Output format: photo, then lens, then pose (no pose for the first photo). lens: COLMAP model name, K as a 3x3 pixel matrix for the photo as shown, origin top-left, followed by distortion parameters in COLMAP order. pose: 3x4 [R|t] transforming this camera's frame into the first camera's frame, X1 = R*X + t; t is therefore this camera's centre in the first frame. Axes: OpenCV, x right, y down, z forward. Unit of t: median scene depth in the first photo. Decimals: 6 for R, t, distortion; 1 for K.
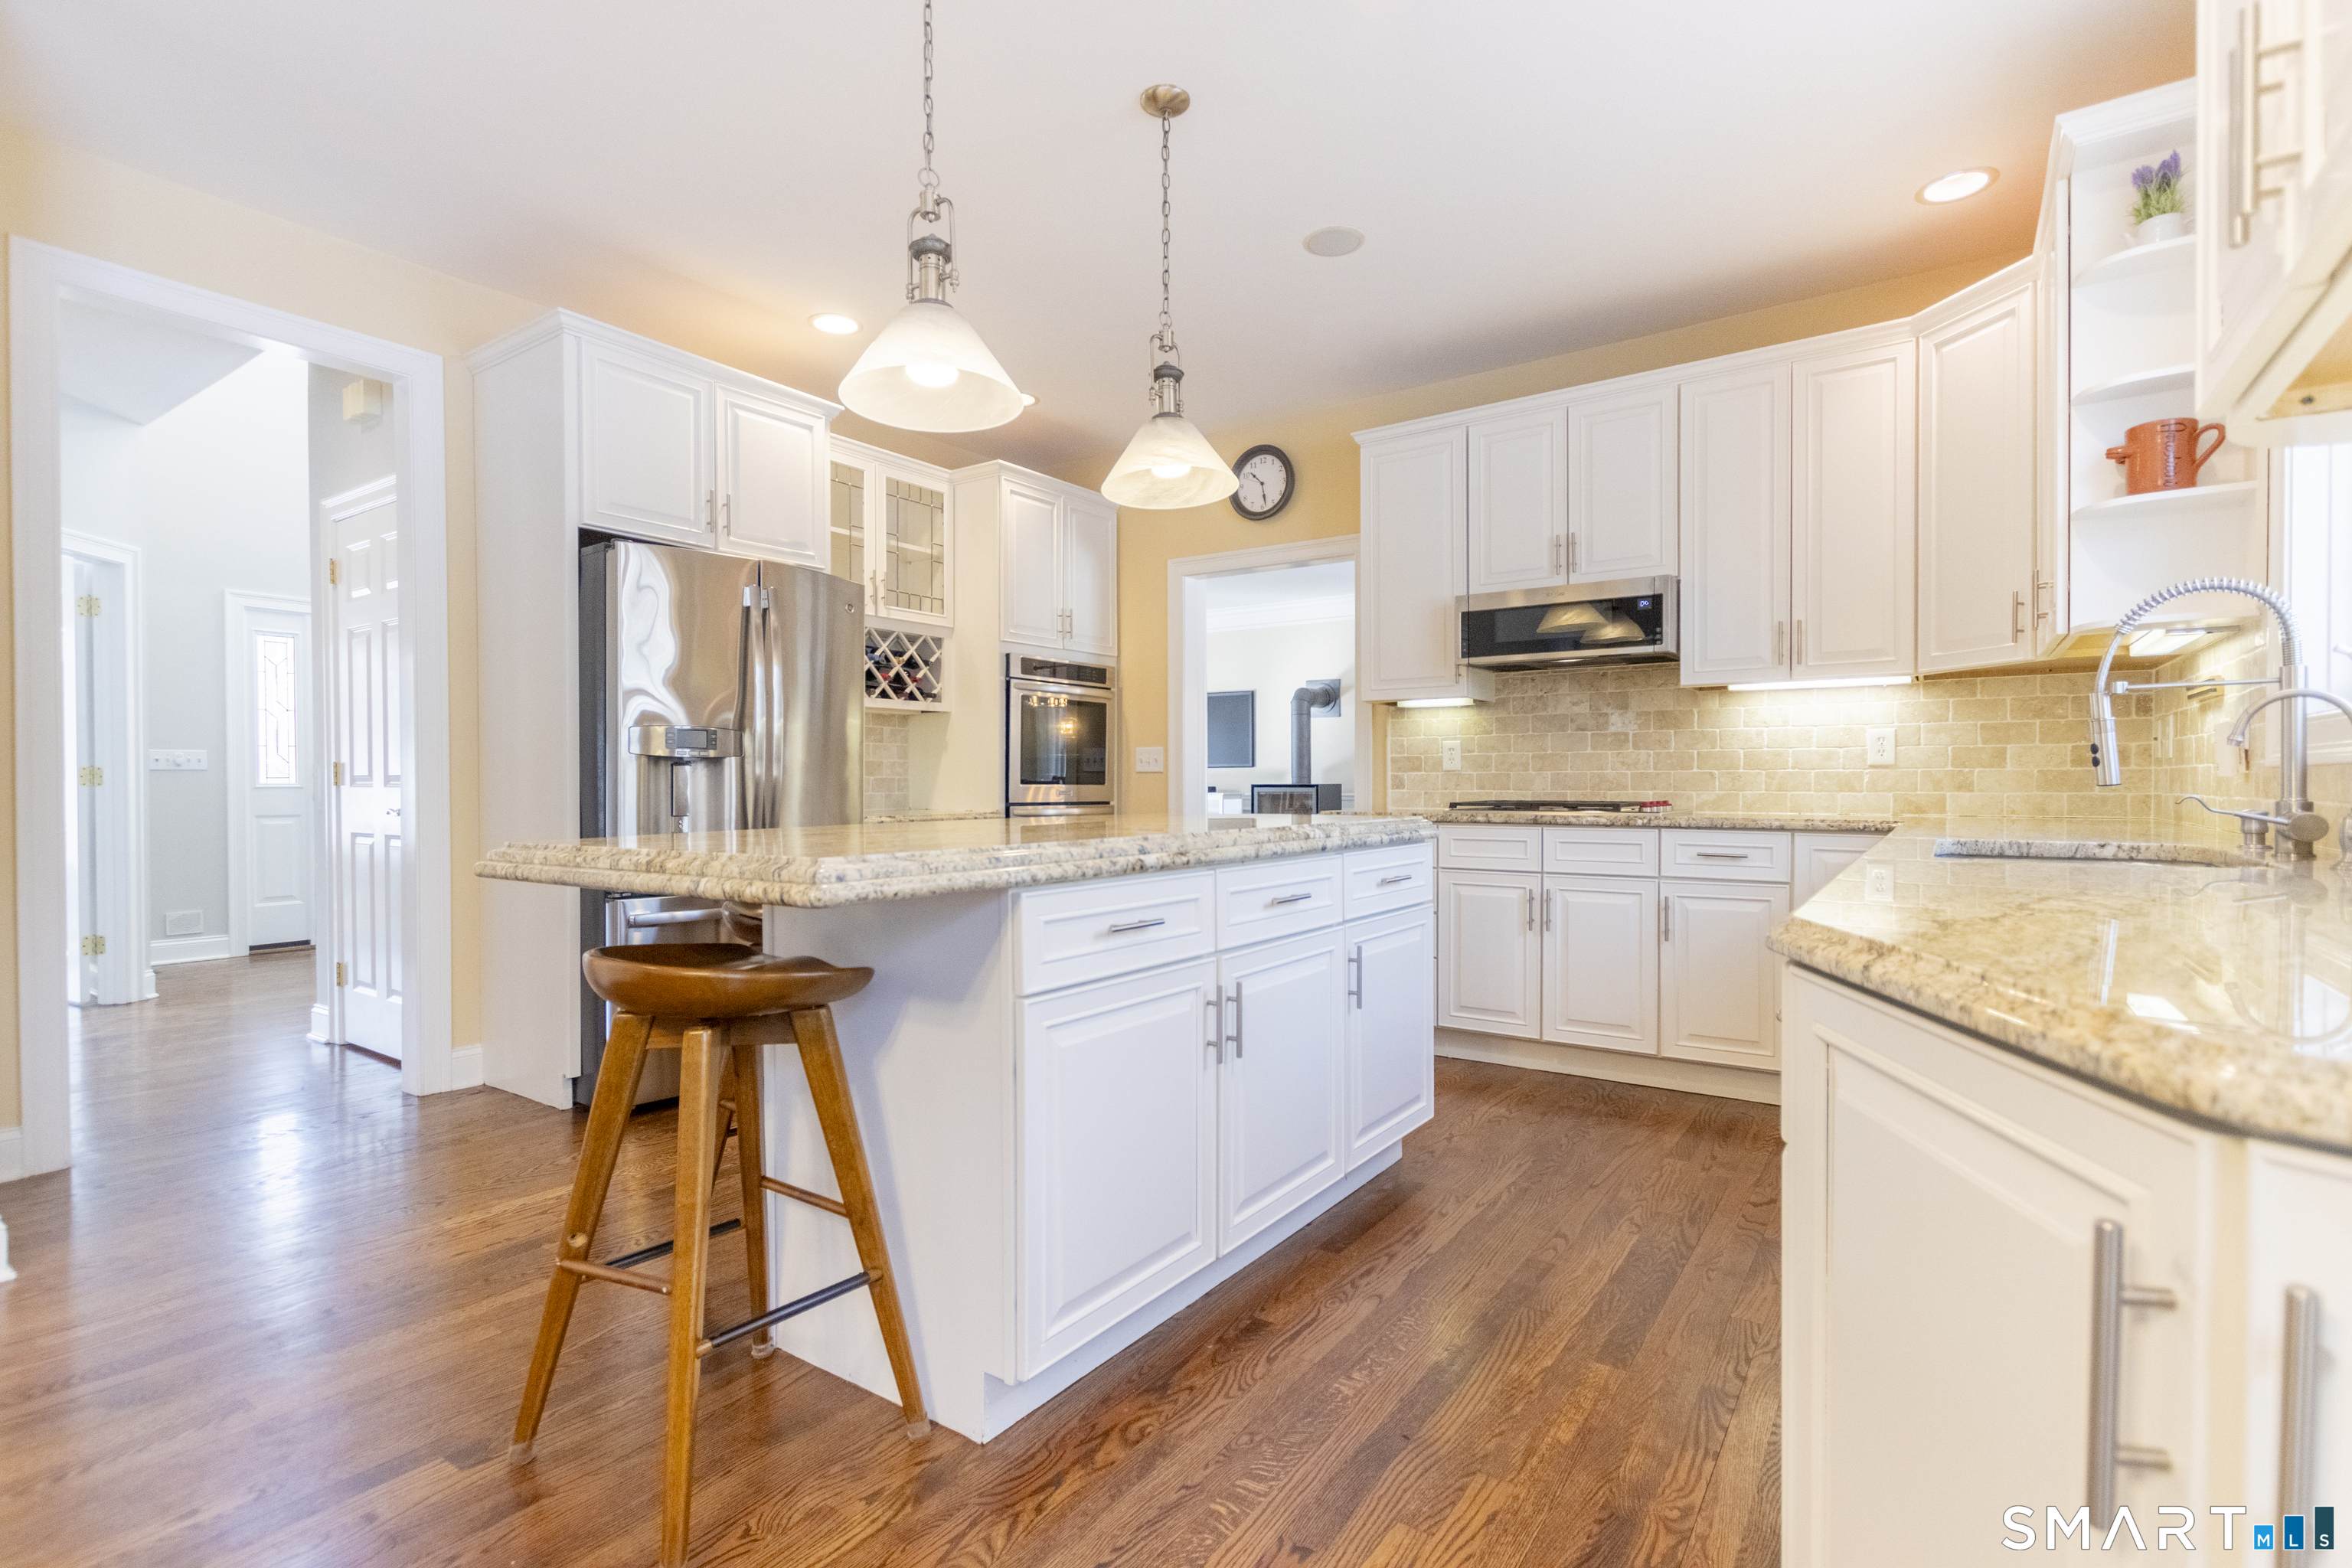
lens RADIAL K [[1109.2, 0, 1164.5], [0, 1109.2, 794.3], [0, 0, 1]] dist [0.002055, 0.000298]
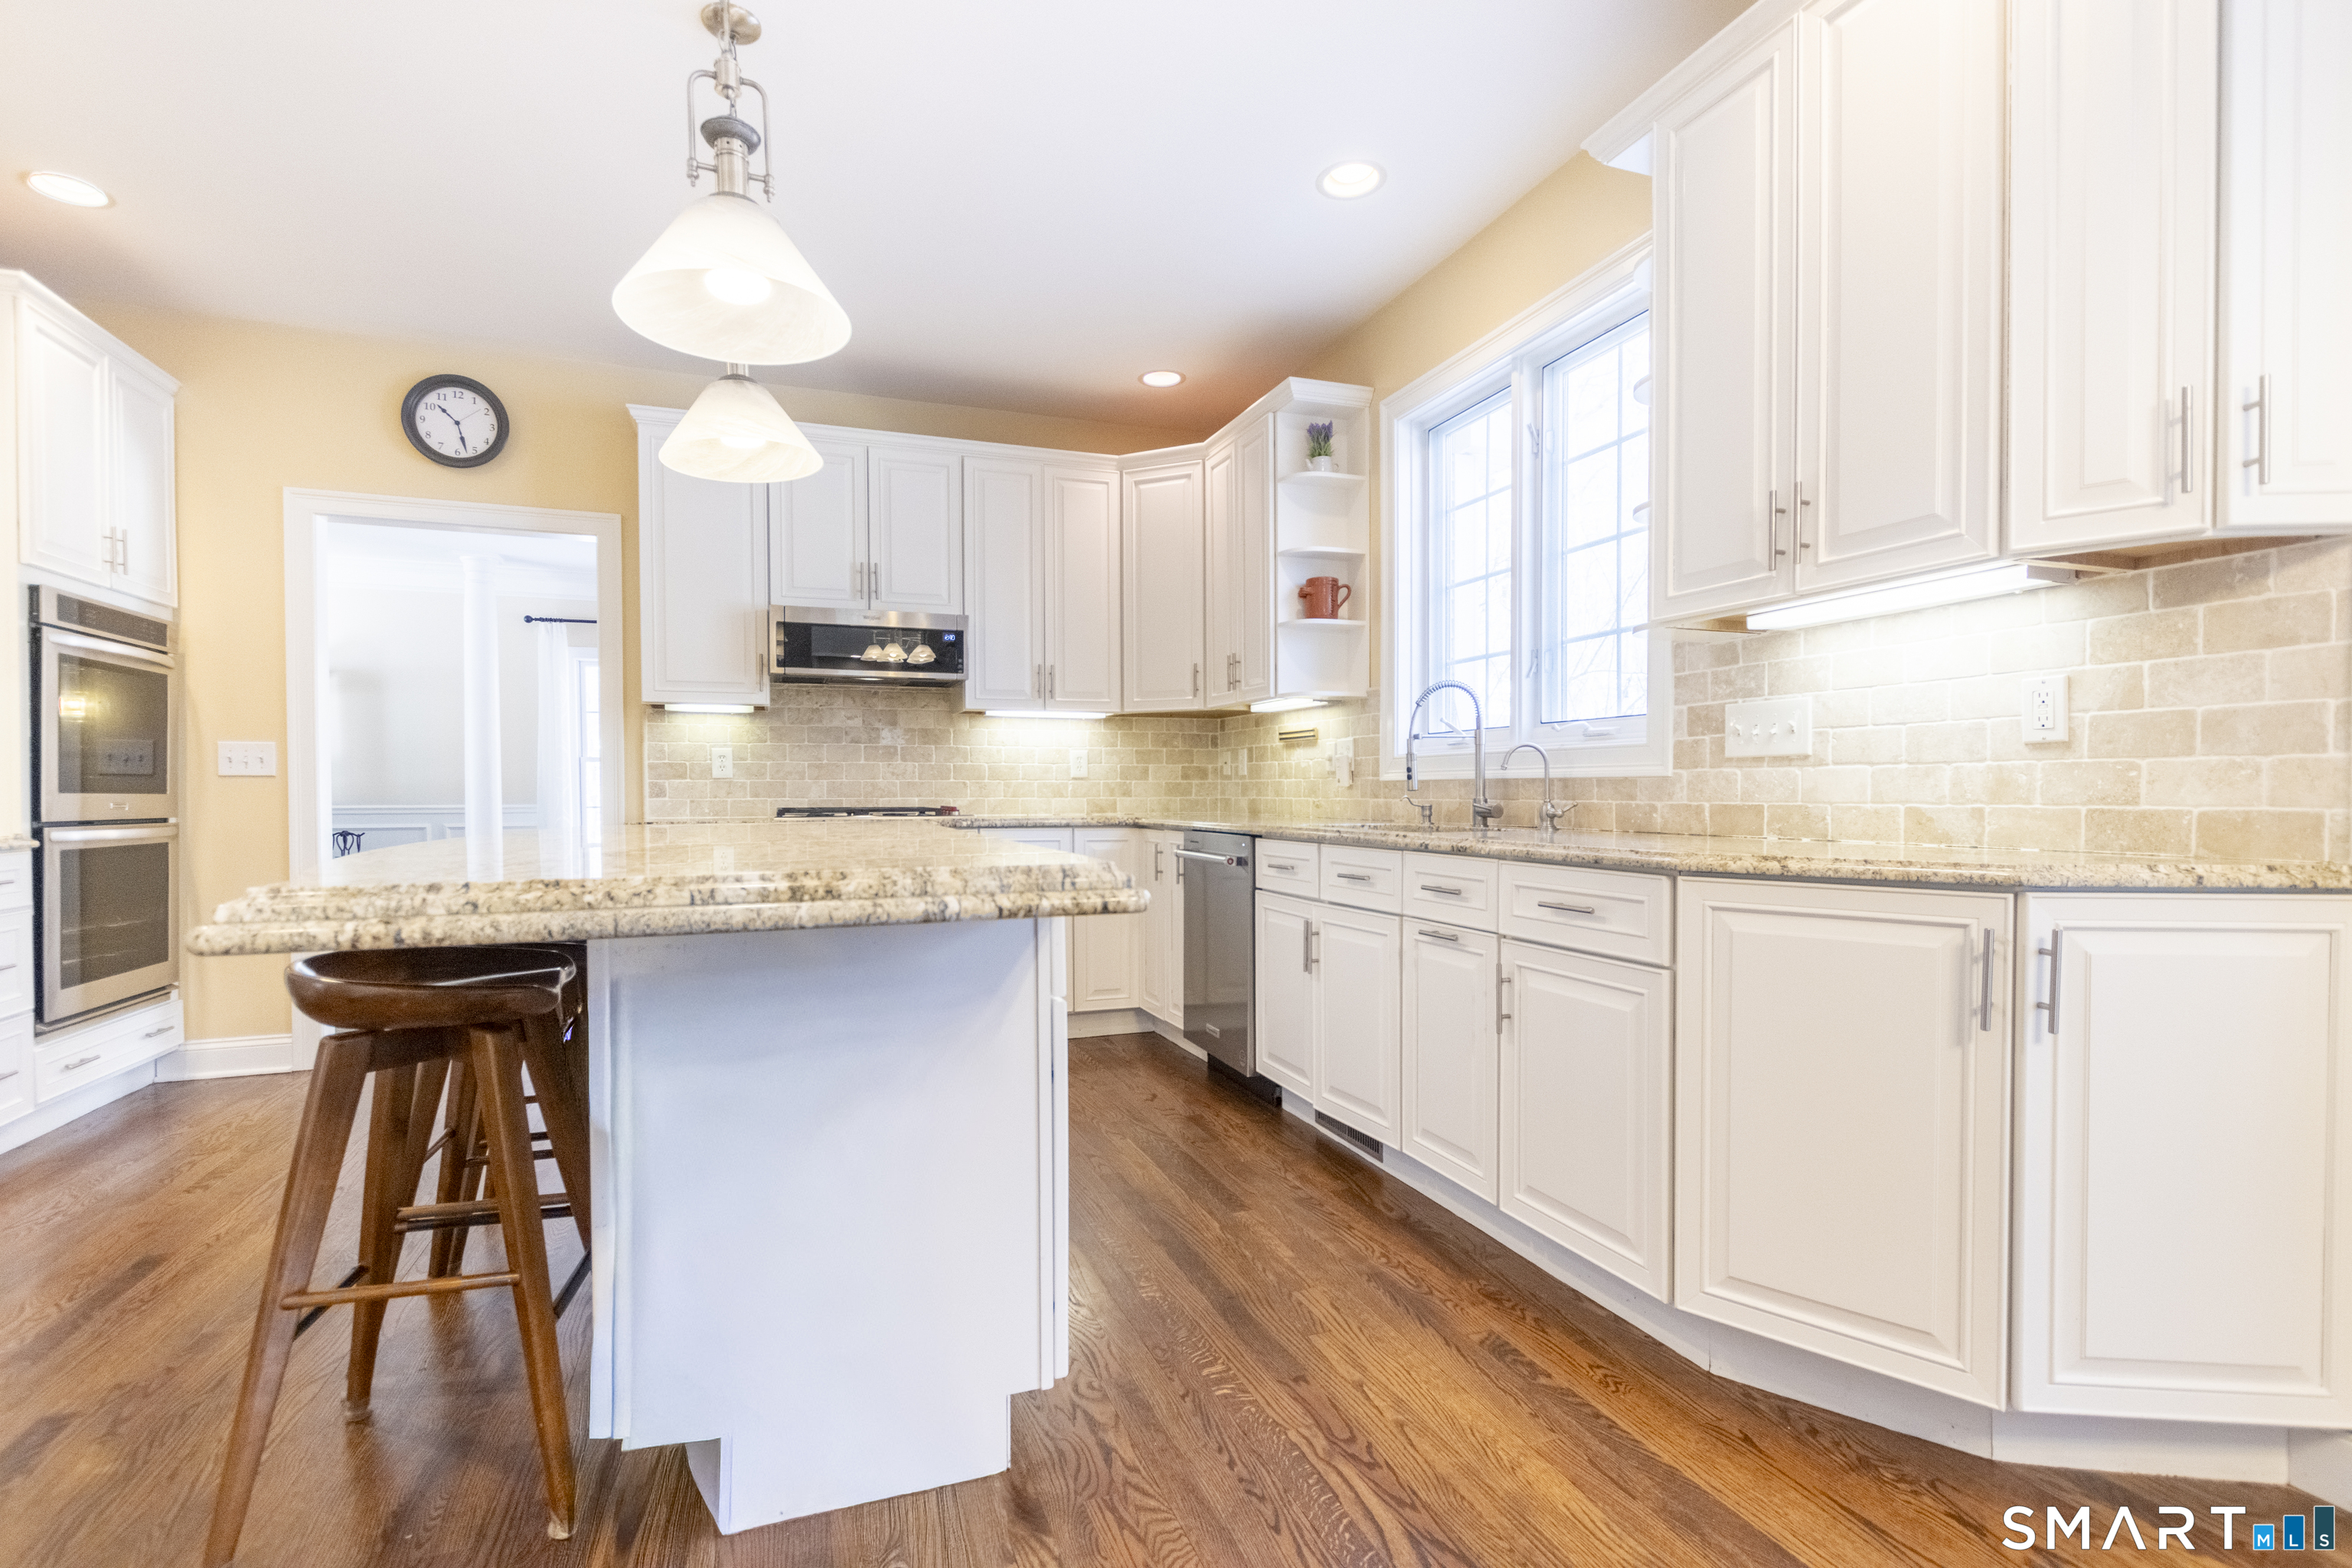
lens RADIAL K [[1090.5, 0, 1176.3], [0, 1090.5, 809.0], [0, 0, 1]] dist [0.012937, -0.008151]
pose [[0.566420, -0.012615, 0.824020, -0.356978], [0.009716, 0.999916, 0.008629, 0.001544], [-0.824059, 0.003119, 0.566495, 0.140501]]
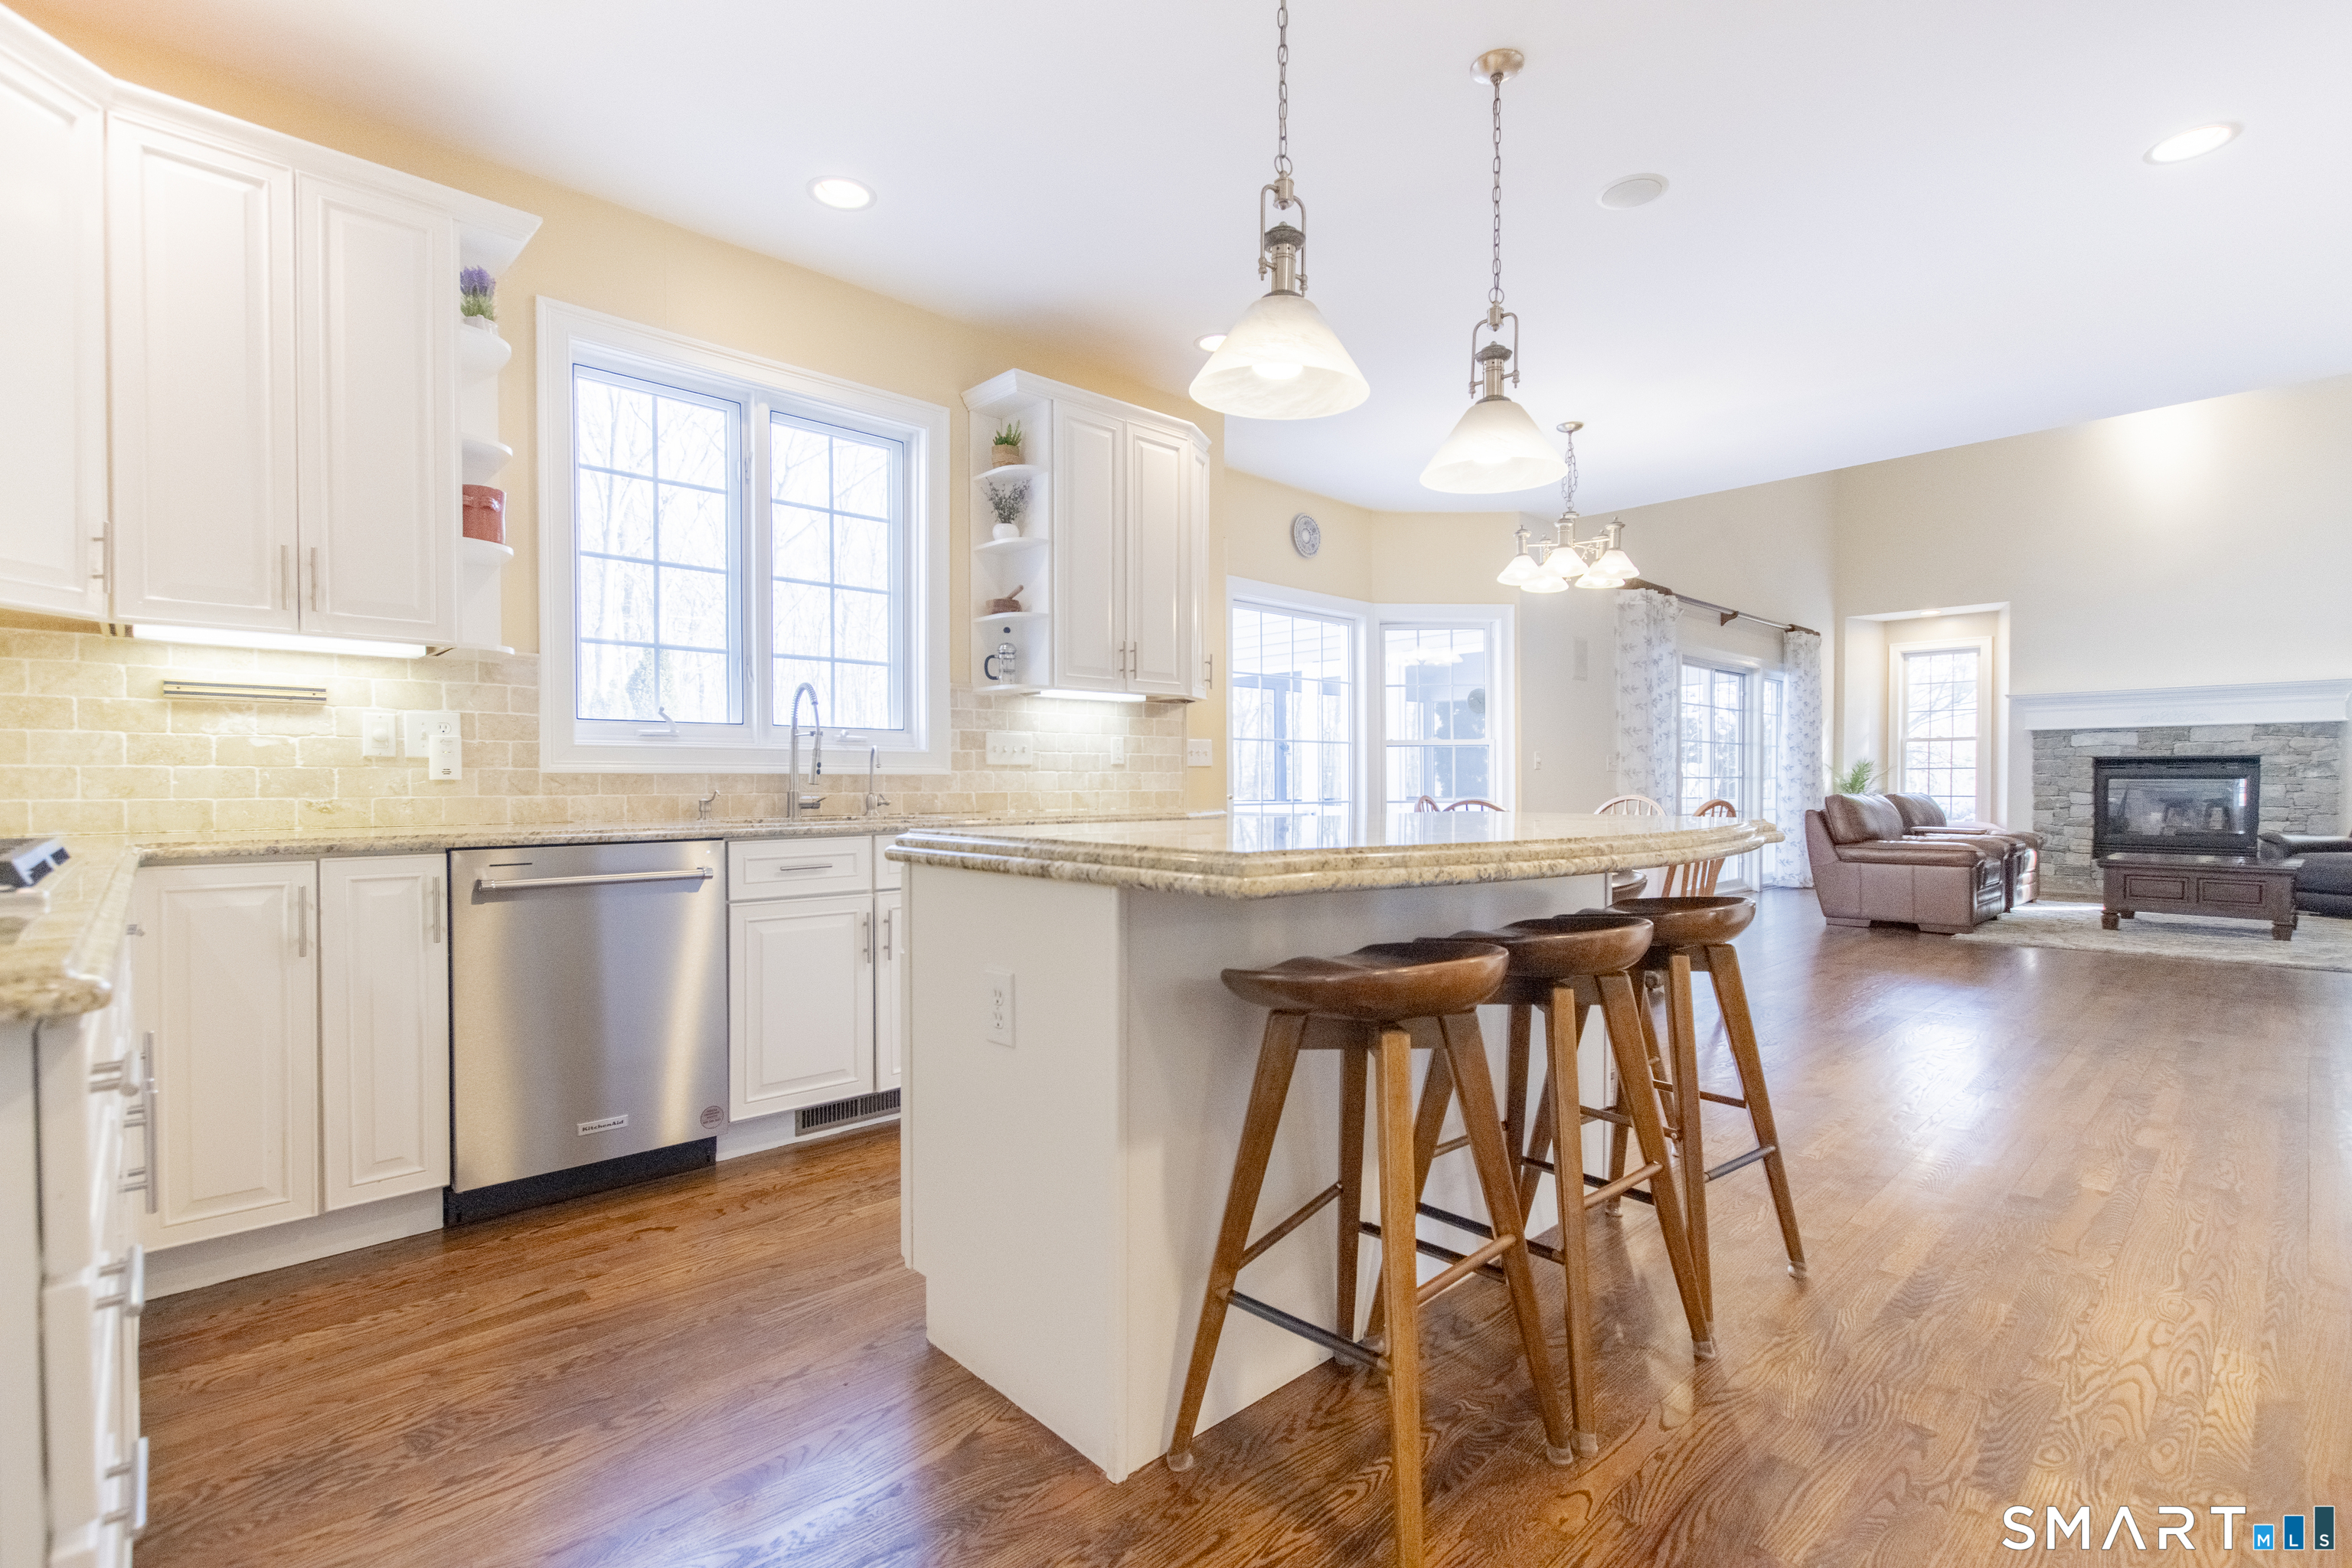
lens RADIAL K [[1109.2, 0, 1164.5], [0, 1109.2, 794.3], [0, 0, 1]] dist [0.002055, 0.000298]
pose [[-0.980348, -0.001036, 0.197274, -0.057781], [0.003842, 0.999696, 0.024344, -0.014716], [-0.197239, 0.024623, -0.980046, 1.158611]]
